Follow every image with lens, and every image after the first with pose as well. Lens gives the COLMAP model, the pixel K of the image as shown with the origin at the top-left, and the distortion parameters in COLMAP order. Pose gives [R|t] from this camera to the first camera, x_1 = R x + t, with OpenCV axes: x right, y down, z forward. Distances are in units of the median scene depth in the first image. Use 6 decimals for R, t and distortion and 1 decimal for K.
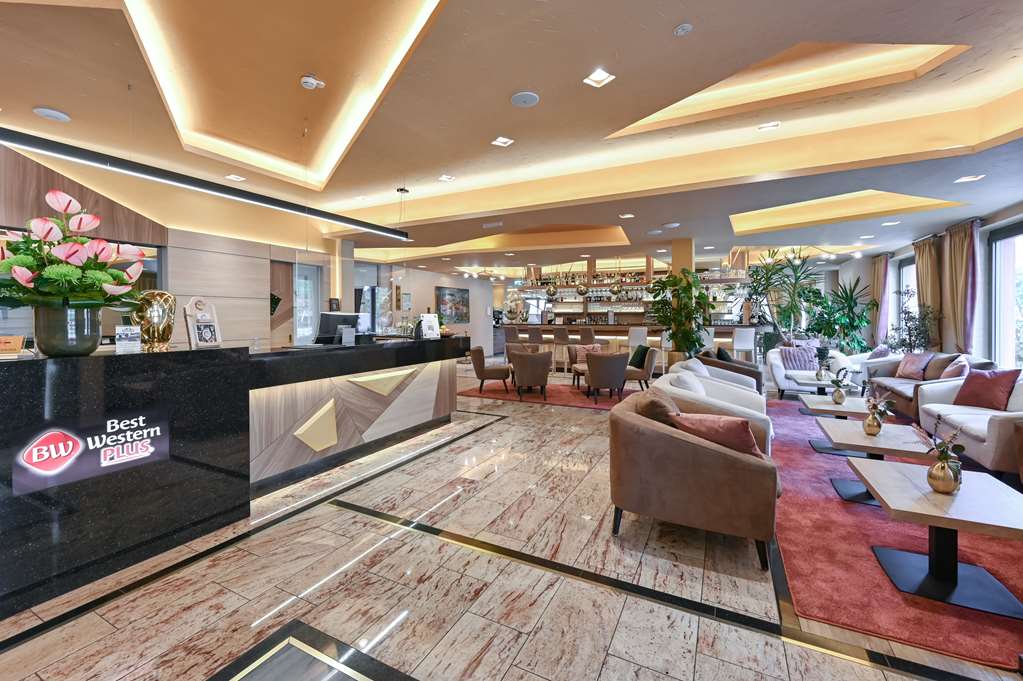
lens RADIAL K [[414.1, 0, 508.5], [0, 414.1, 320.3], [0, 0, 1]] dist [0.000016, 0.000005]
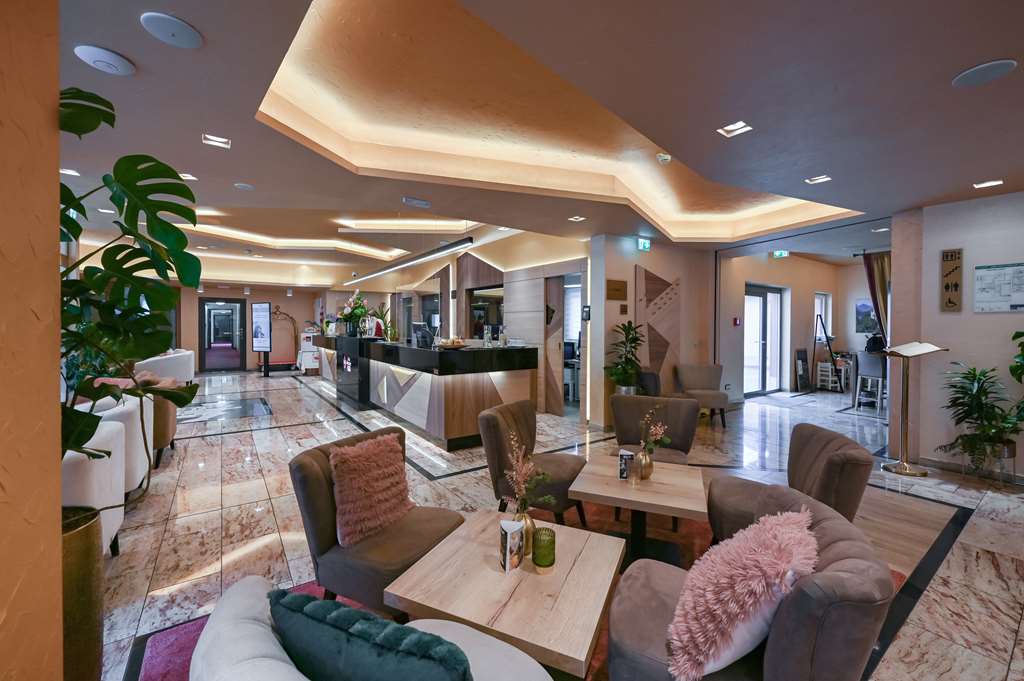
lens RADIAL K [[414.5, 0, 509.0], [0, 414.5, 320.3], [0, 0, 1]] dist [0.000016, 0.000005]
pose [[-0.459260, -0.000089, -0.888302, 0.551986], [-0.004602, 0.999987, 0.002279, -0.024857], [0.888290, 0.005135, -0.459254, 1.459023]]
